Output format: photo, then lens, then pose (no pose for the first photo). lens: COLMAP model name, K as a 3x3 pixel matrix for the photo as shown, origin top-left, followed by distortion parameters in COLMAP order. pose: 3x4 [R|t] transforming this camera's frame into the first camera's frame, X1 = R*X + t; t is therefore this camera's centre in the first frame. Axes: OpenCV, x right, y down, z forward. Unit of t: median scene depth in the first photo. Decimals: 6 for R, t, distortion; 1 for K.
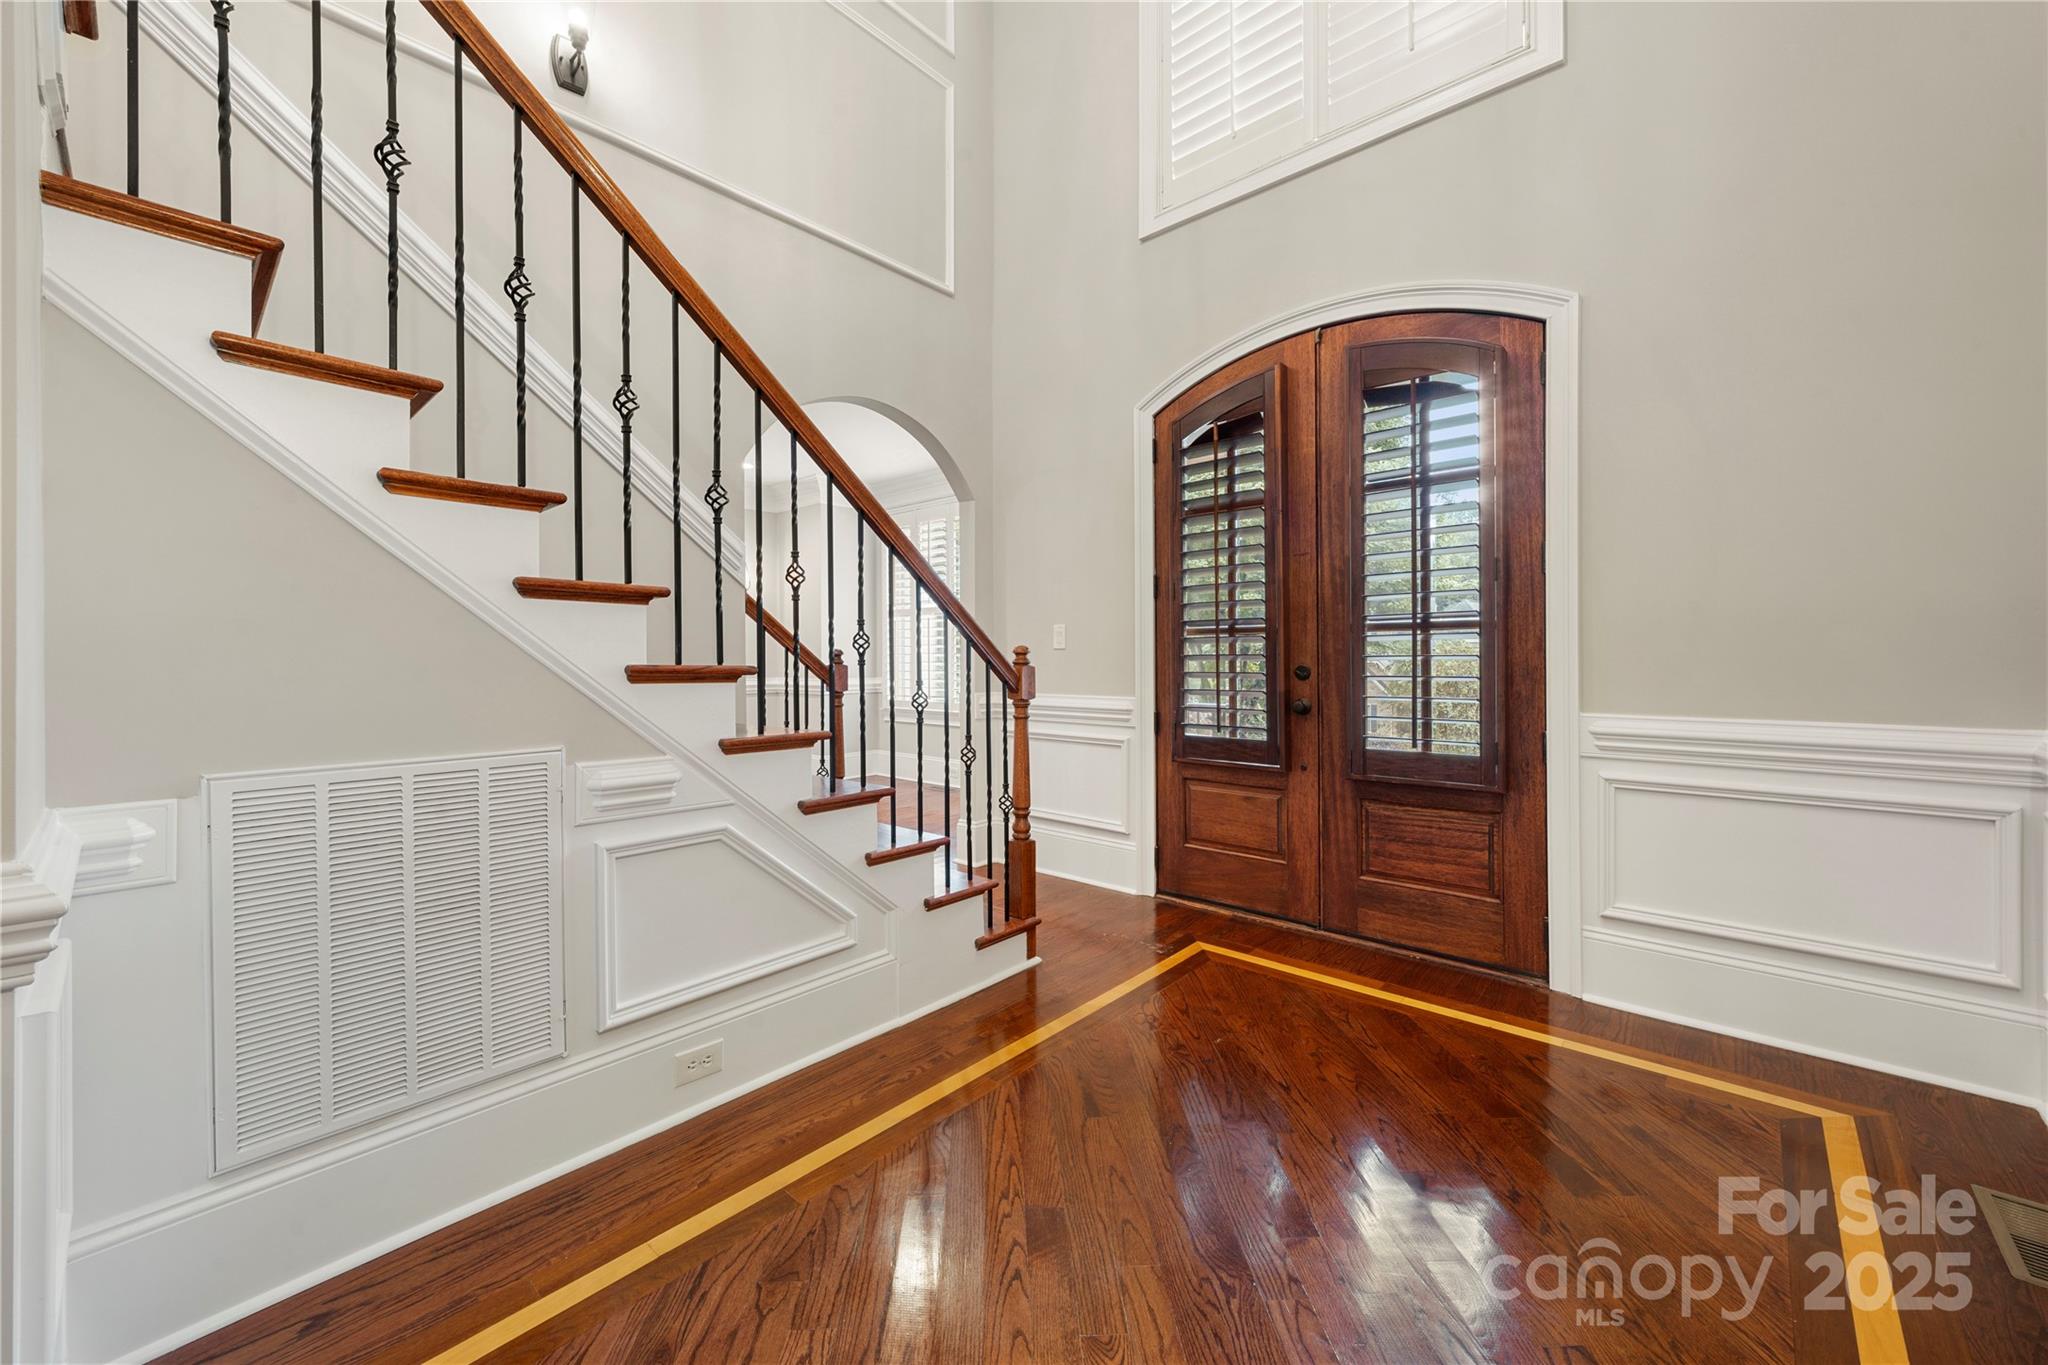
lens RADIAL K [[784.9, 0, 1024.1], [0, 784.9, 662.8], [0, 0, 1]] dist [-0.001589, -0.000083]
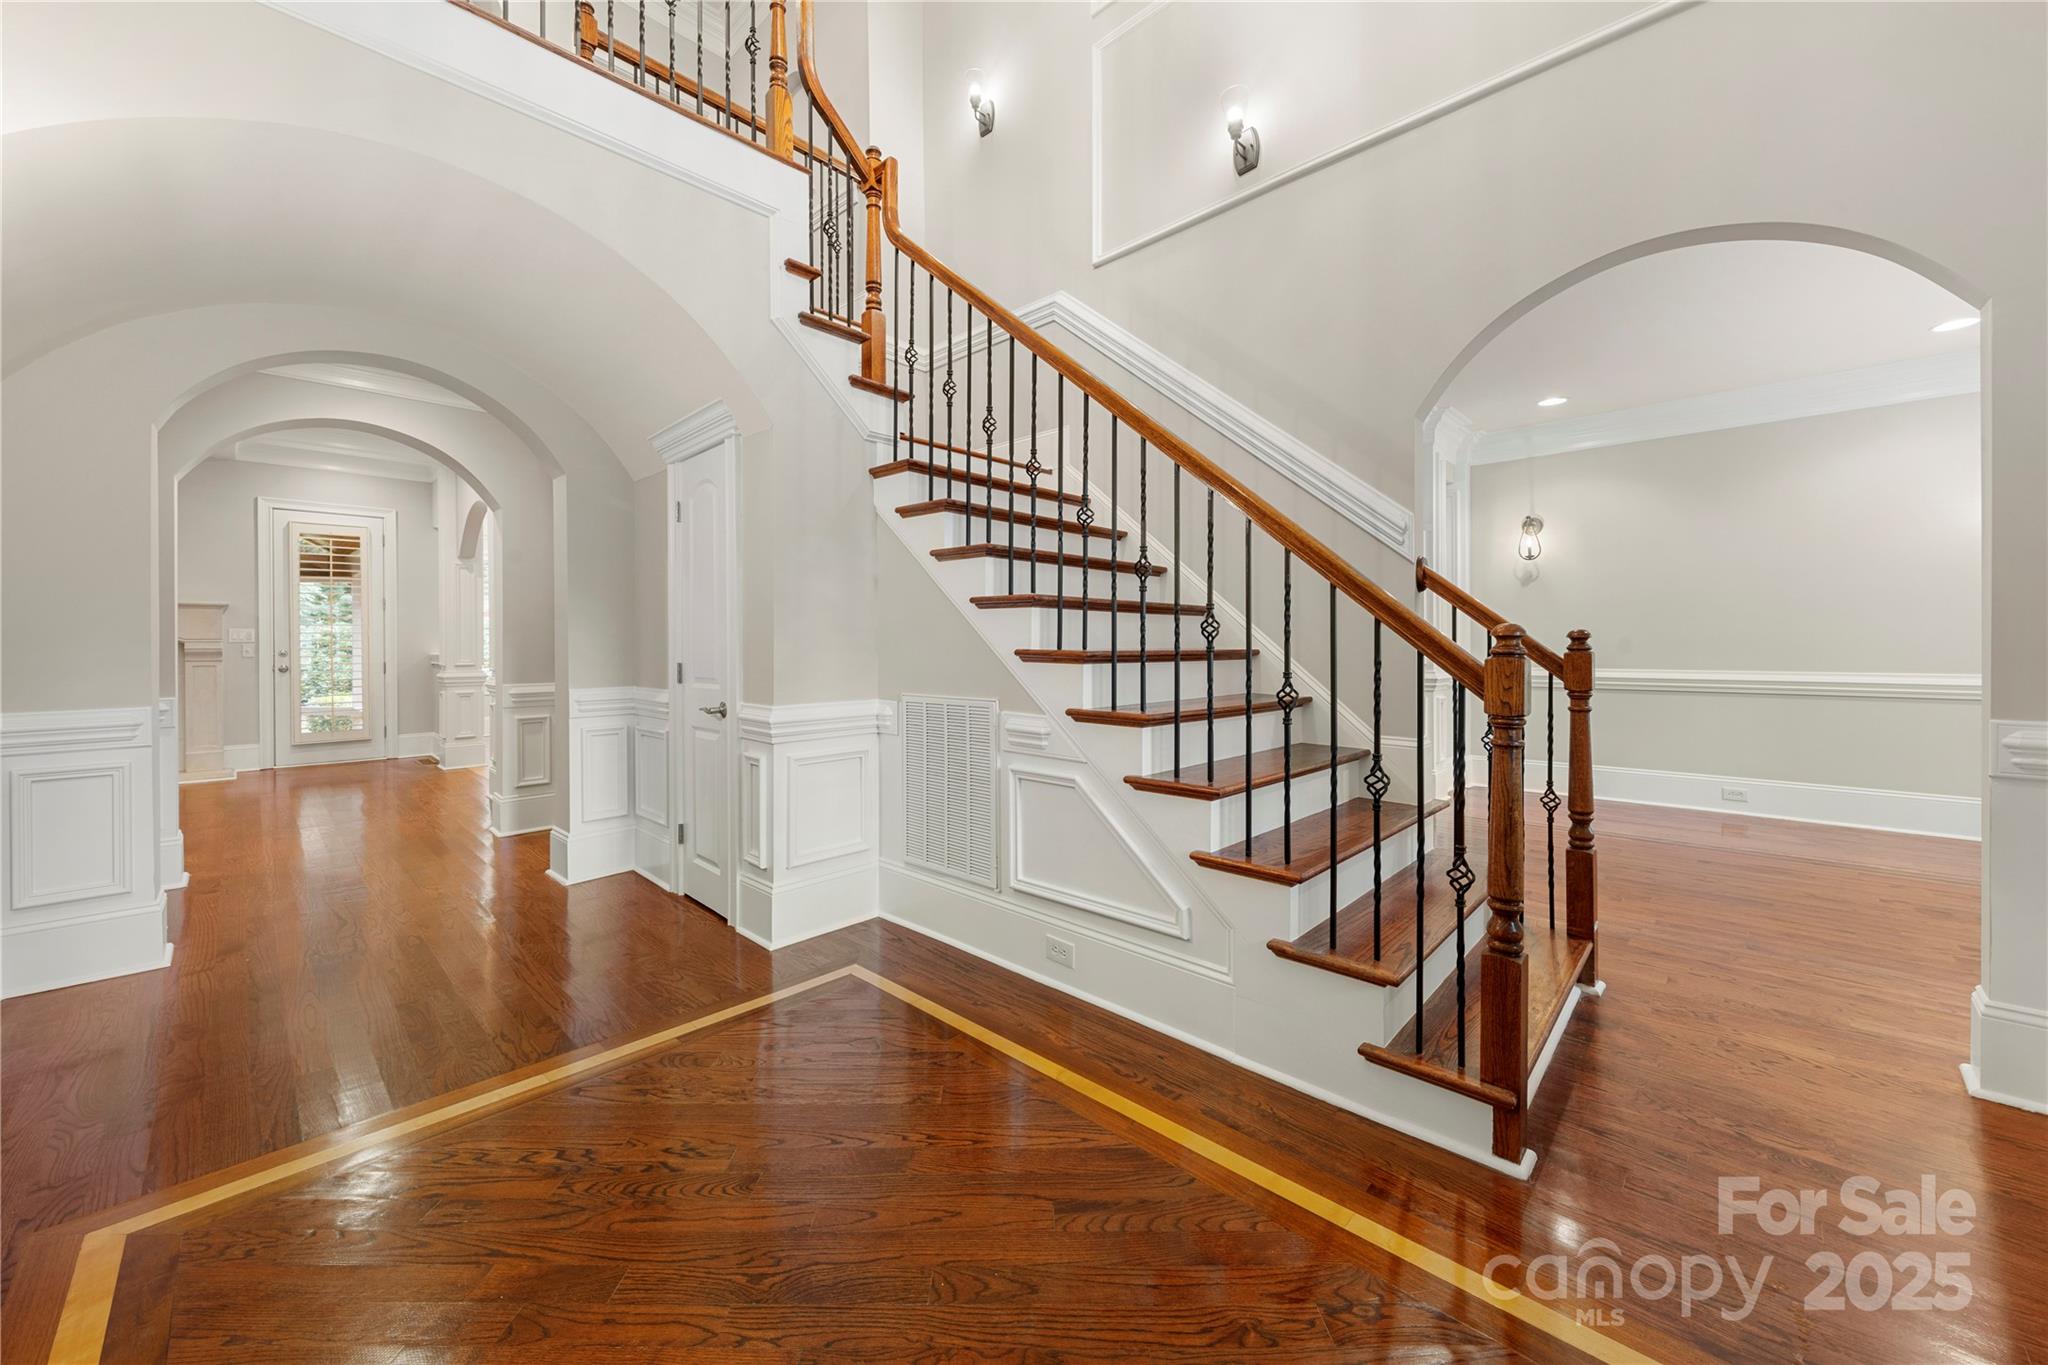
lens RADIAL K [[763.1, 0, 1018.2], [0, 763.1, 651.9], [0, 0, 1]] dist [-0.002372, -0.000195]
pose [[-0.032767, 0.014635, -0.999356, 0.916568], [-0.004201, 0.999882, 0.014781, -0.013358], [0.999454, 0.004683, -0.032702, 1.029271]]
